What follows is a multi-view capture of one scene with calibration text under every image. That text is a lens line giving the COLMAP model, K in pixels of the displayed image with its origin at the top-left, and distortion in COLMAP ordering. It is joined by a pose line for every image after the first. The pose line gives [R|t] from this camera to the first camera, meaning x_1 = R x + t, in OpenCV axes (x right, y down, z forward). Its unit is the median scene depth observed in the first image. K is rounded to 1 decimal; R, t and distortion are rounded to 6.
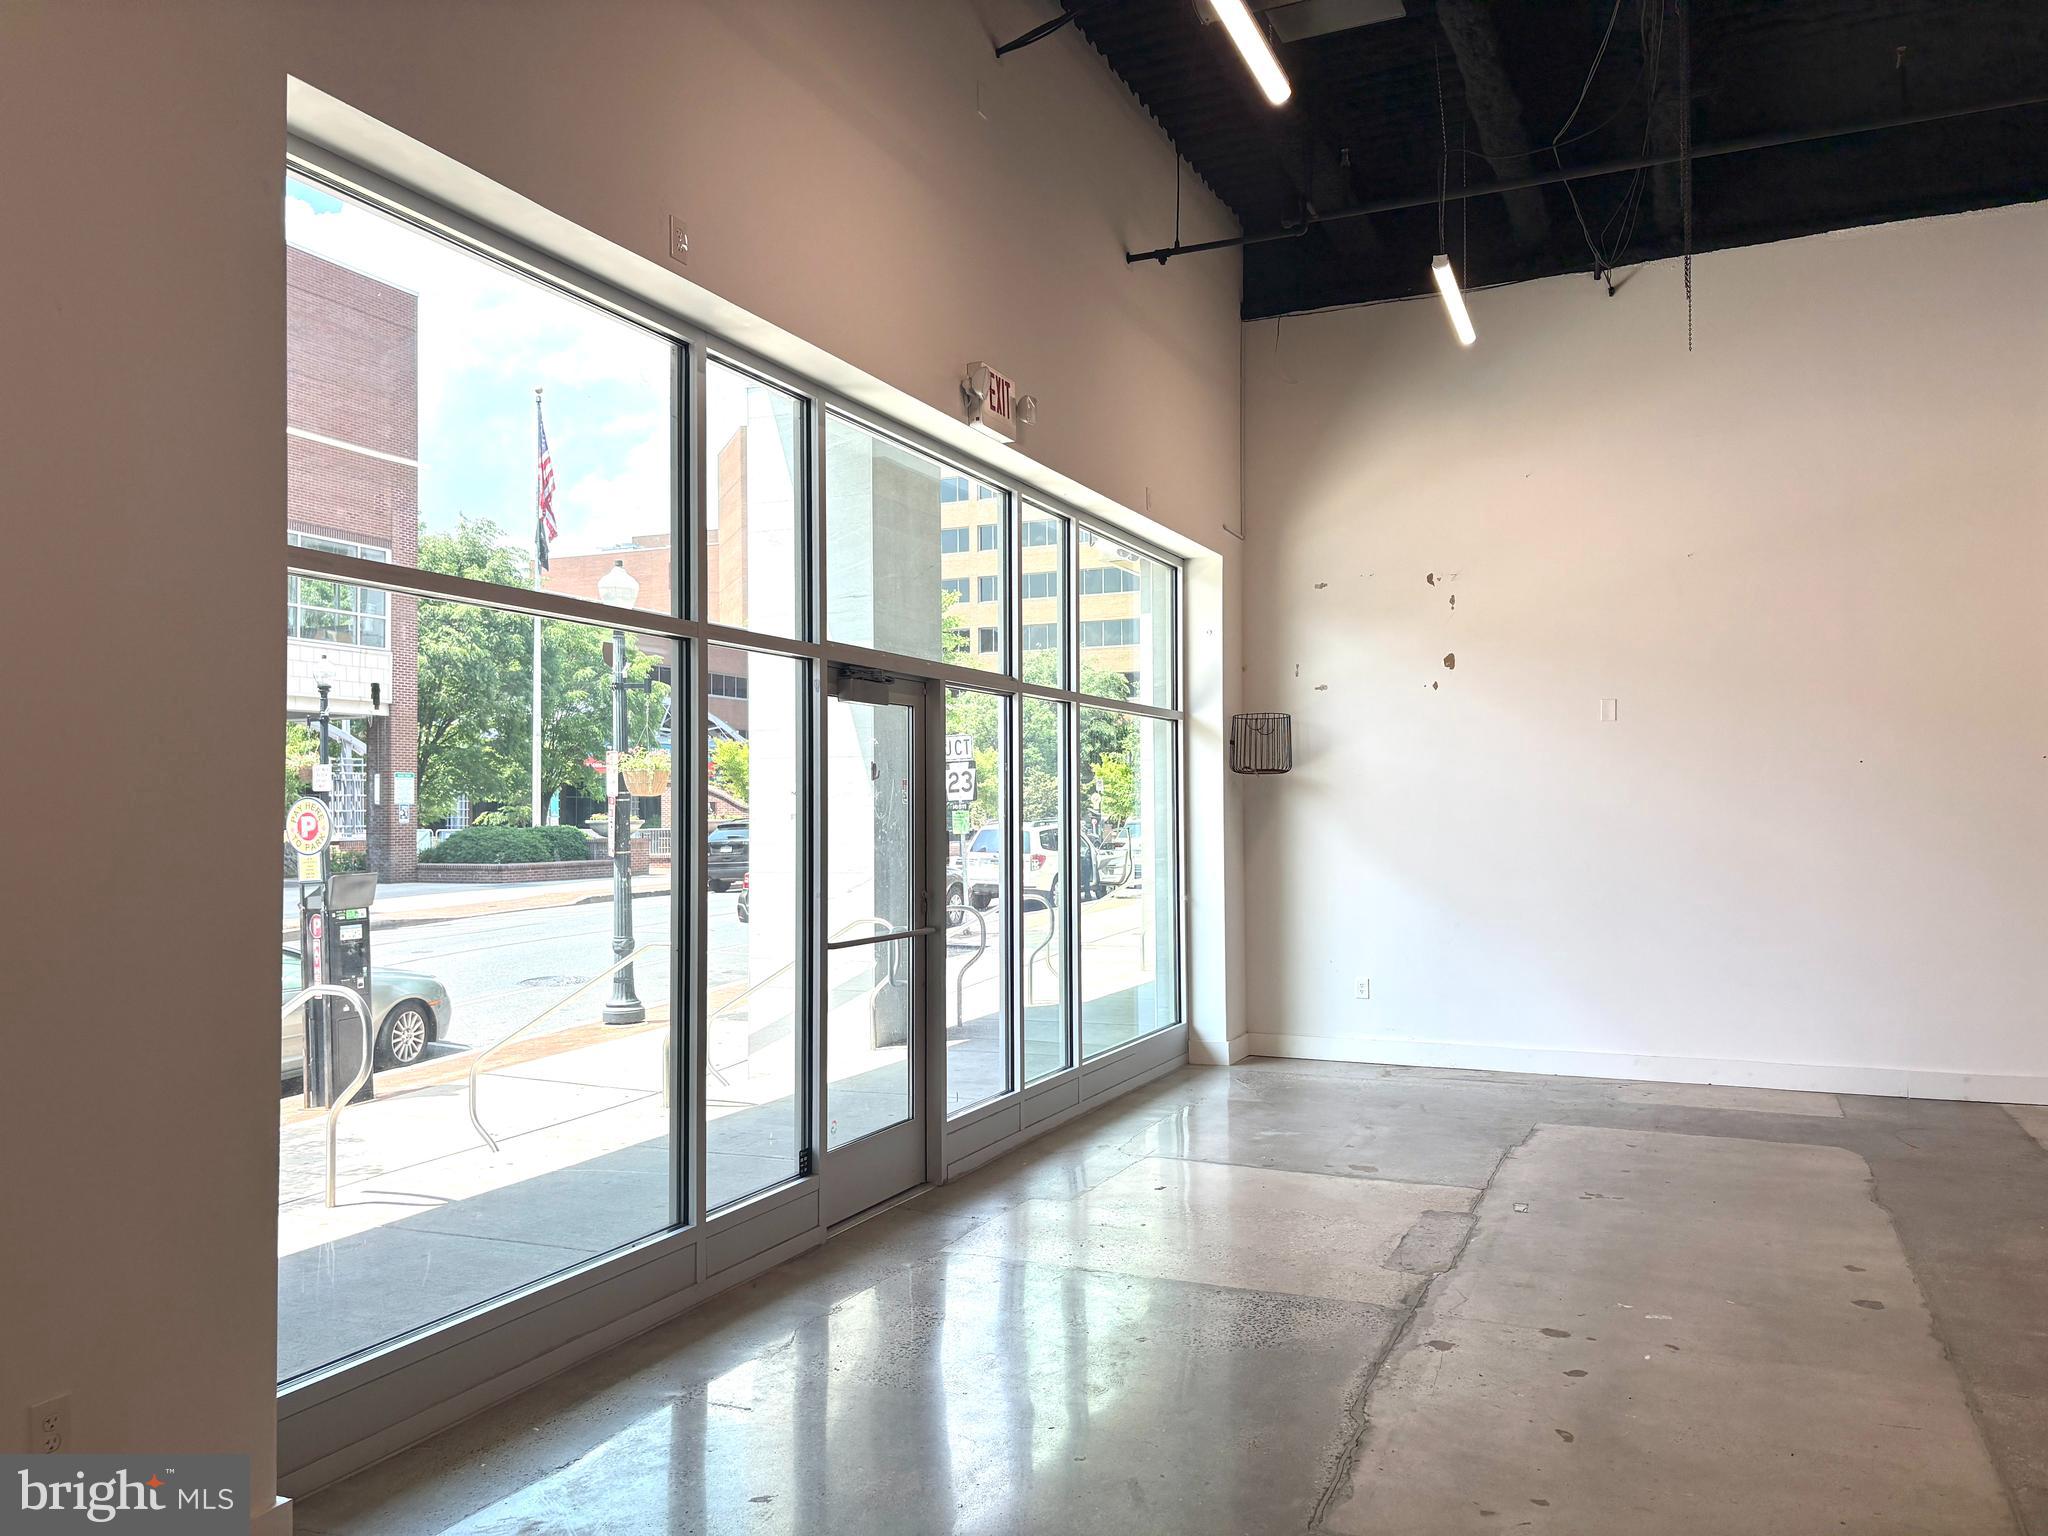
lens RADIAL K [[1539.8, 0, 1028.2], [0, 1539.8, 774.5], [0, 0, 1]] dist [0.049269, -0.043938]
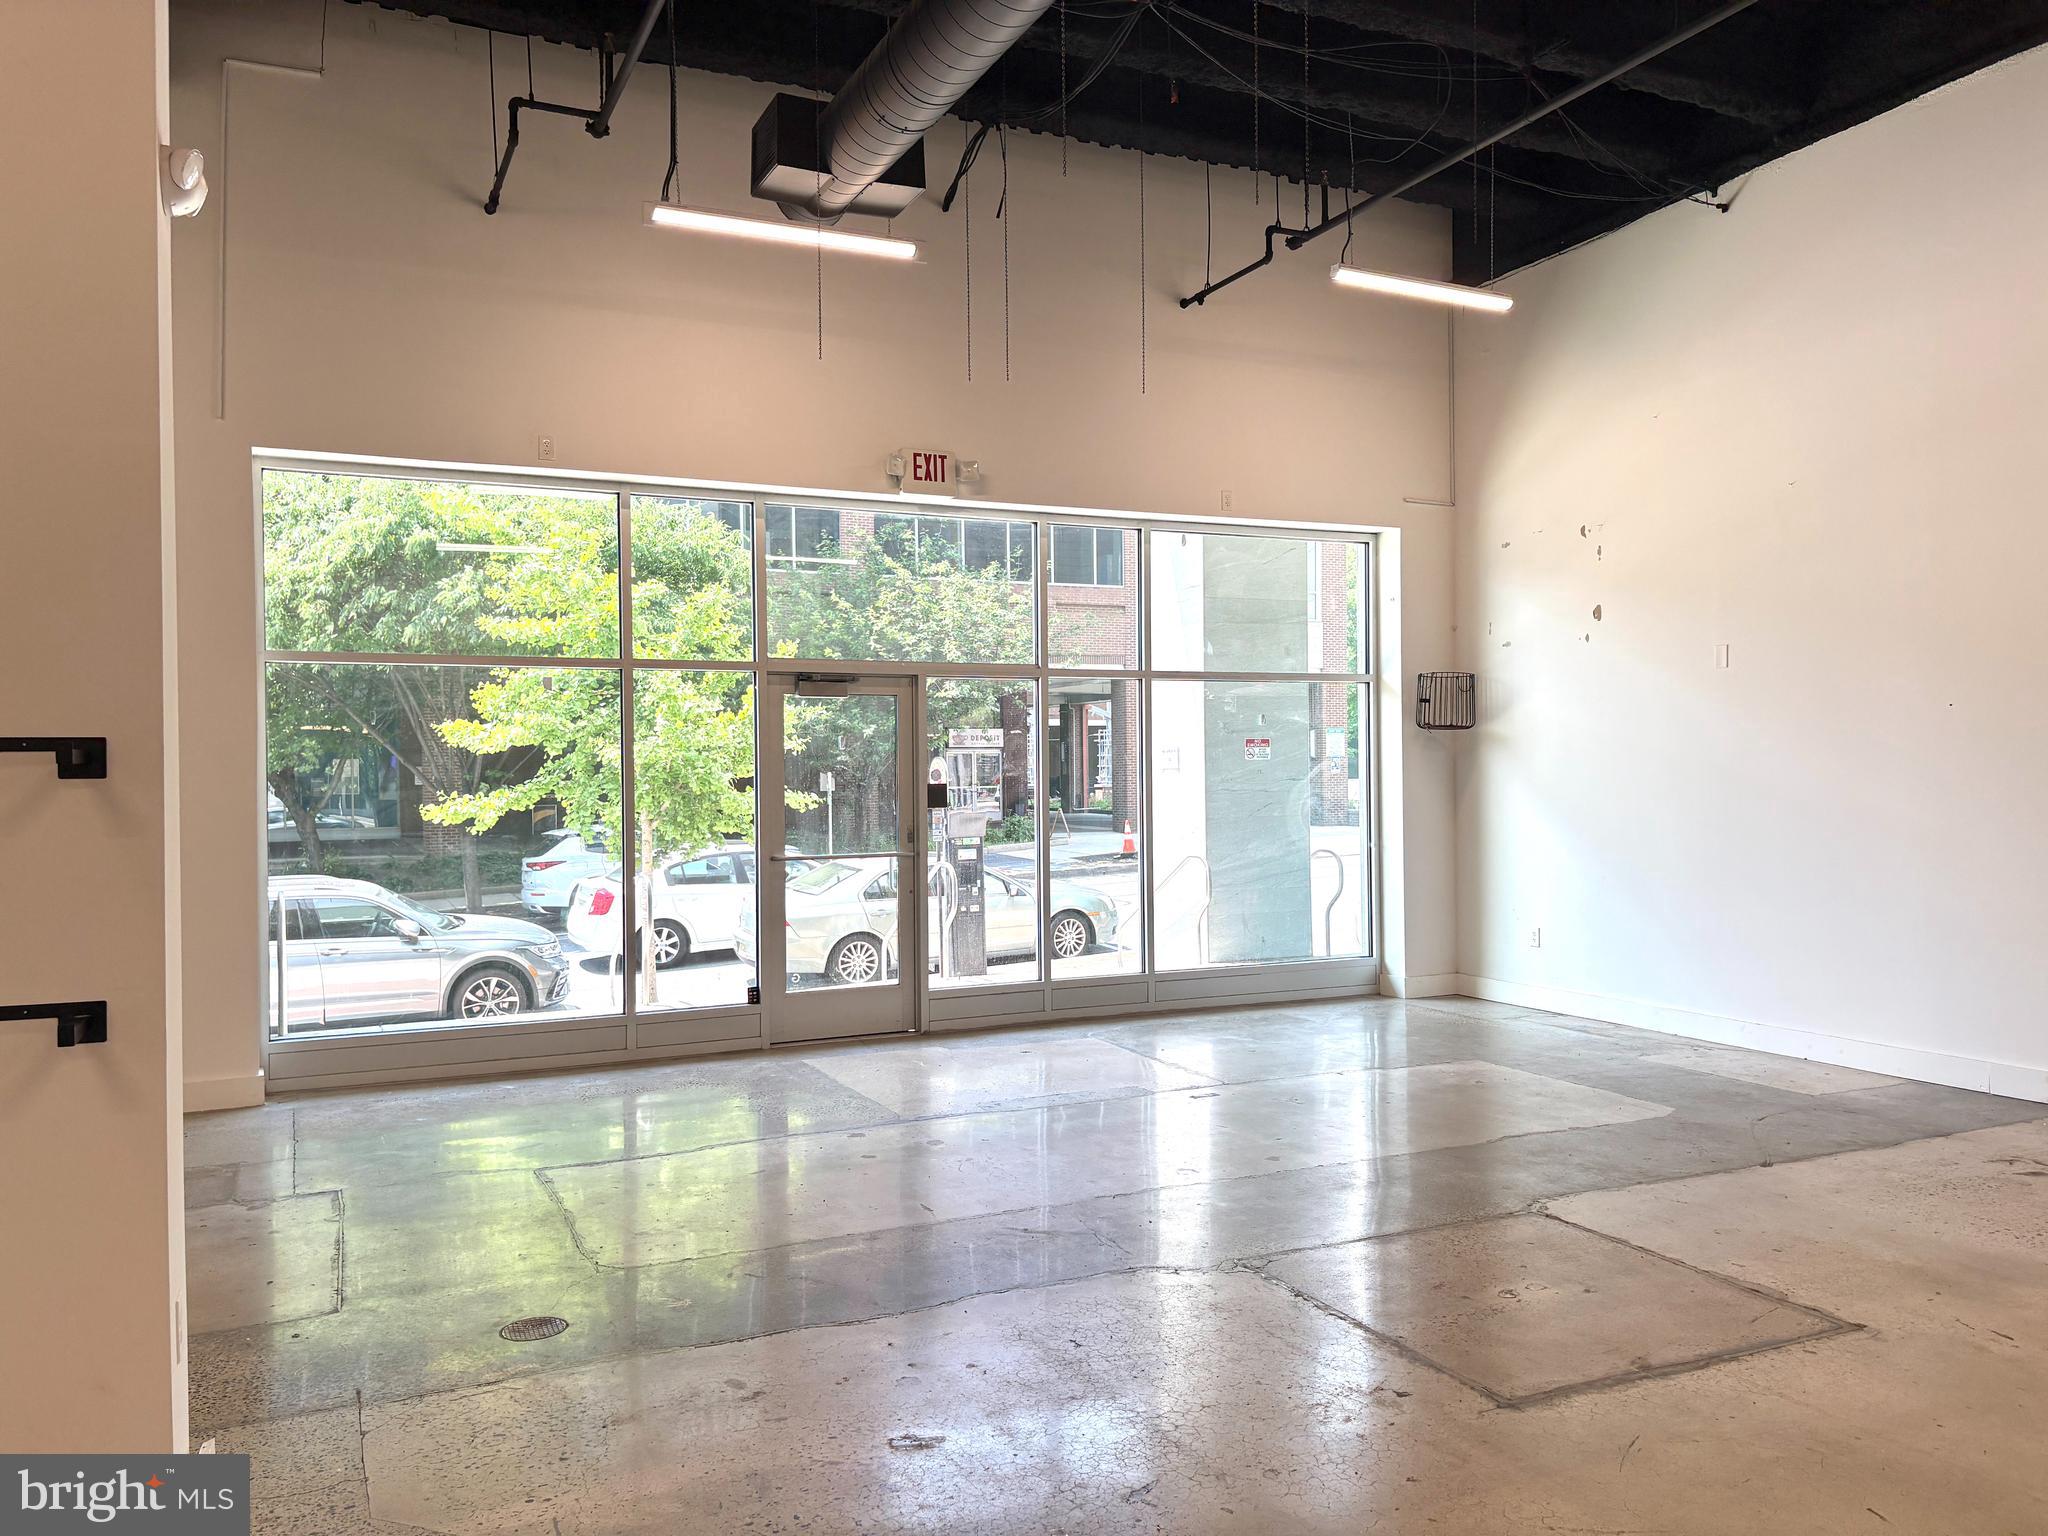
lens RADIAL K [[1539.8, 0, 1025.6], [0, 1539.8, 771.8], [0, 0, 1]] dist [0.049269, -0.043938]
pose [[0.757165, -0.002391, -0.653220, 0.691790], [0.023559, 0.999443, 0.023649, -0.003504], [0.652799, -0.033295, 0.756799, 0.004724]]
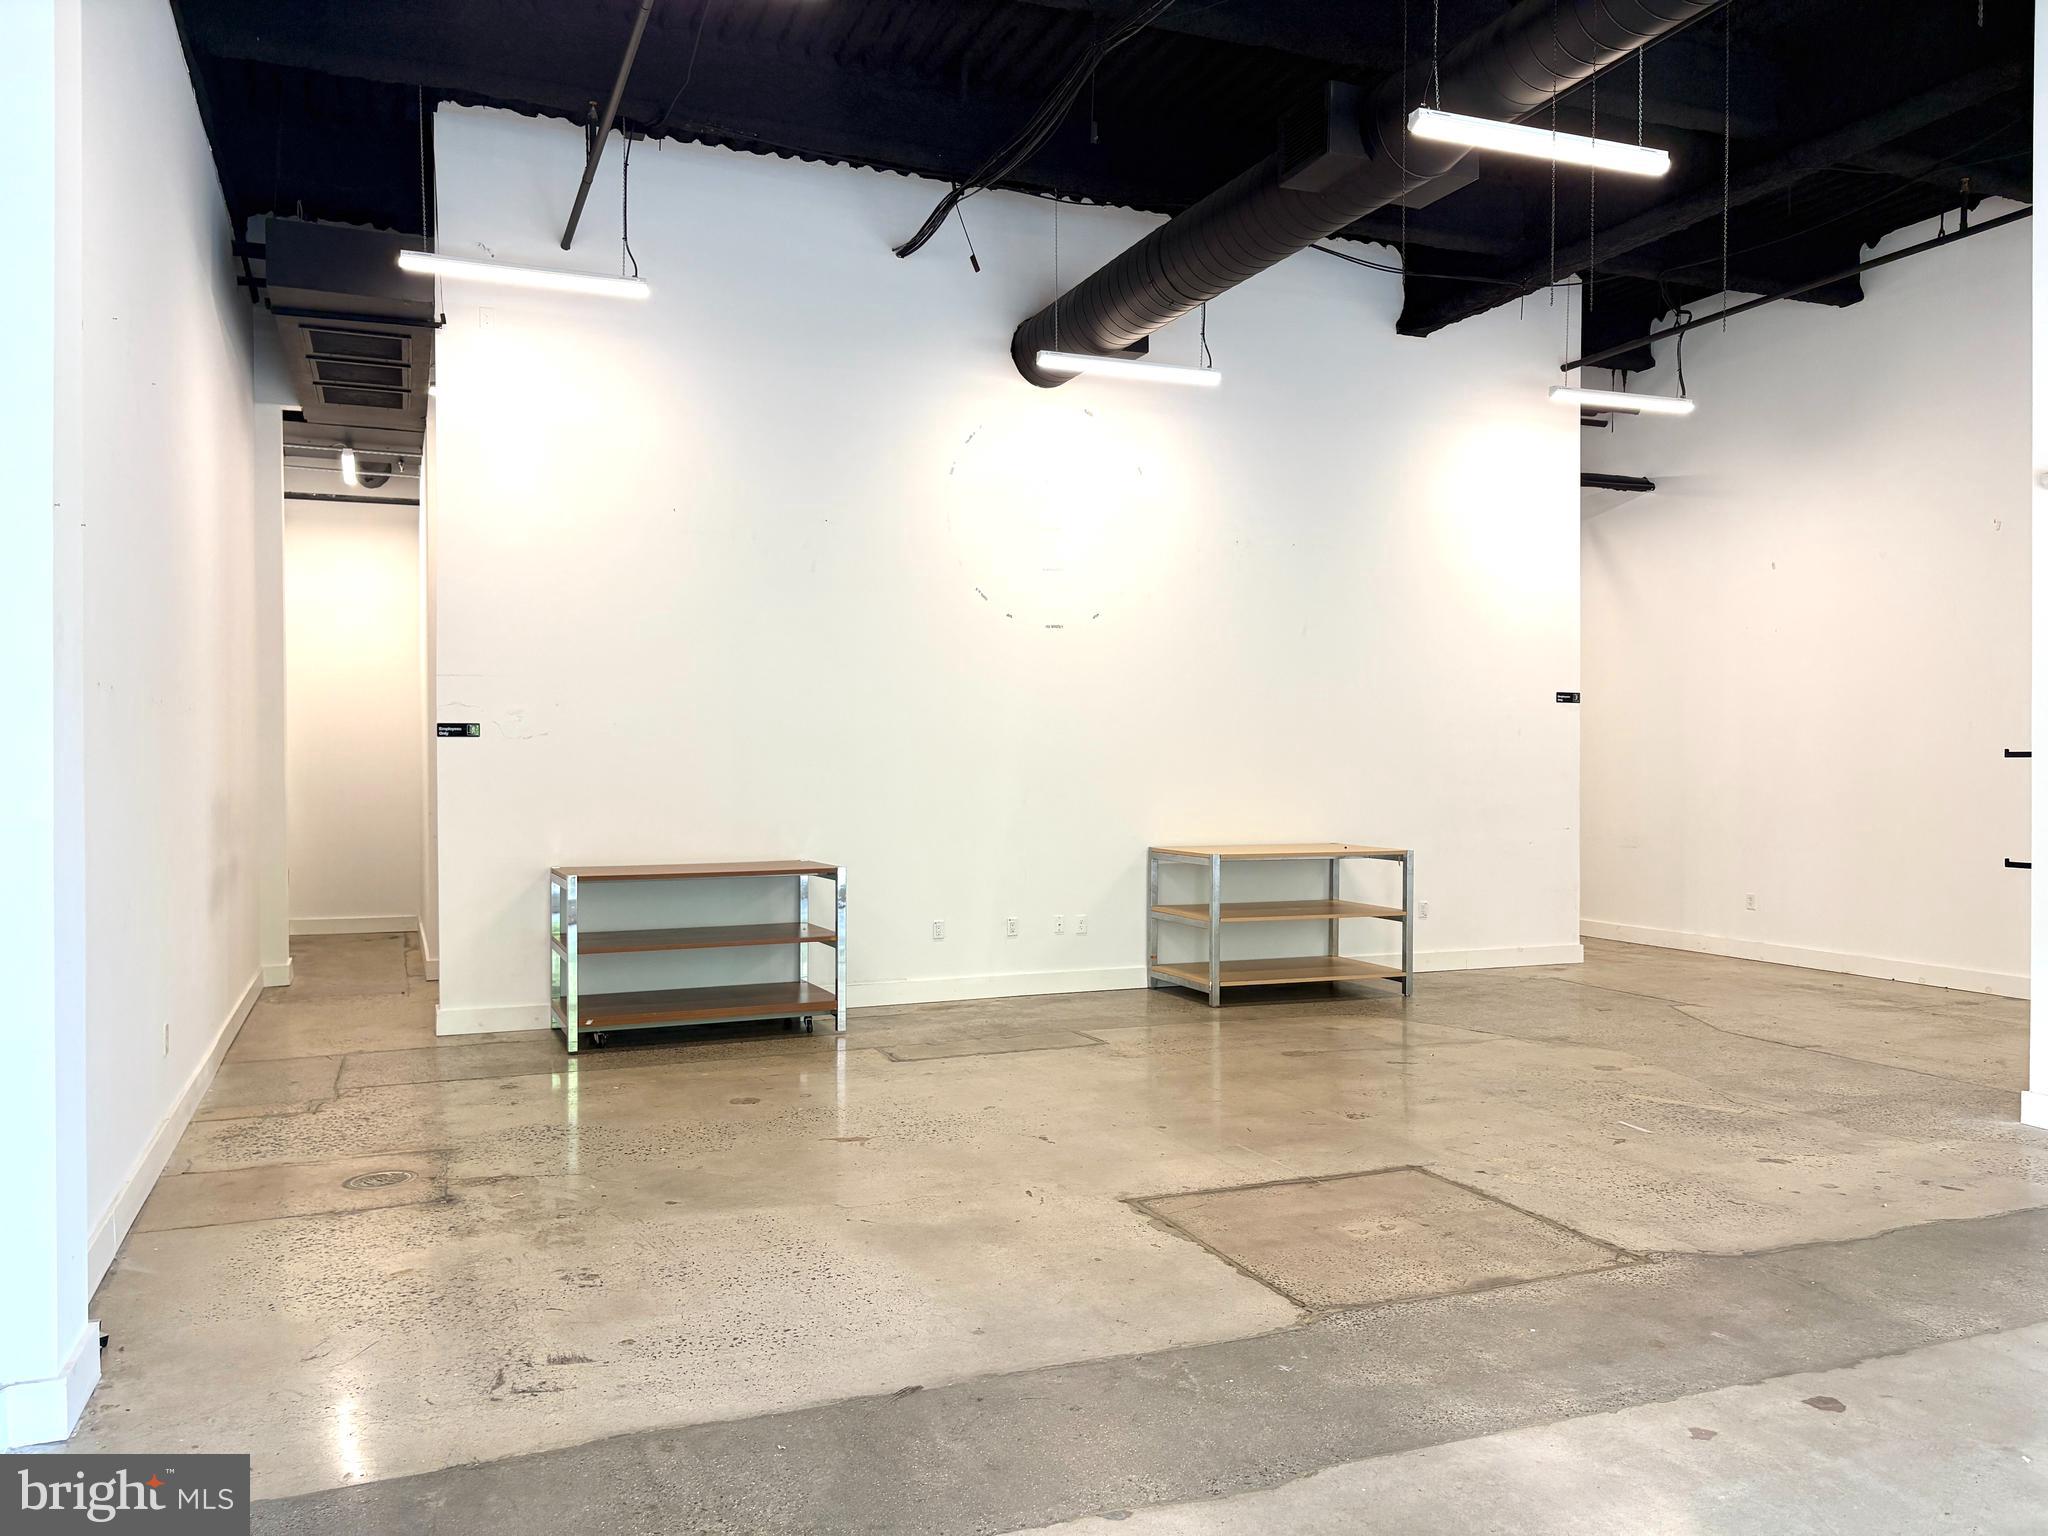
lens RADIAL K [[1539.8, 0, 1024.8], [0, 1539.8, 782.2], [0, 0, 1]] dist [0.049269, -0.043938]
pose [[-0.723594, -0.000829, 0.690225, 0.163212], [-0.011601, 0.999873, -0.010960, 0.024564], [-0.690128, -0.015938, -0.723512, 1.028952]]
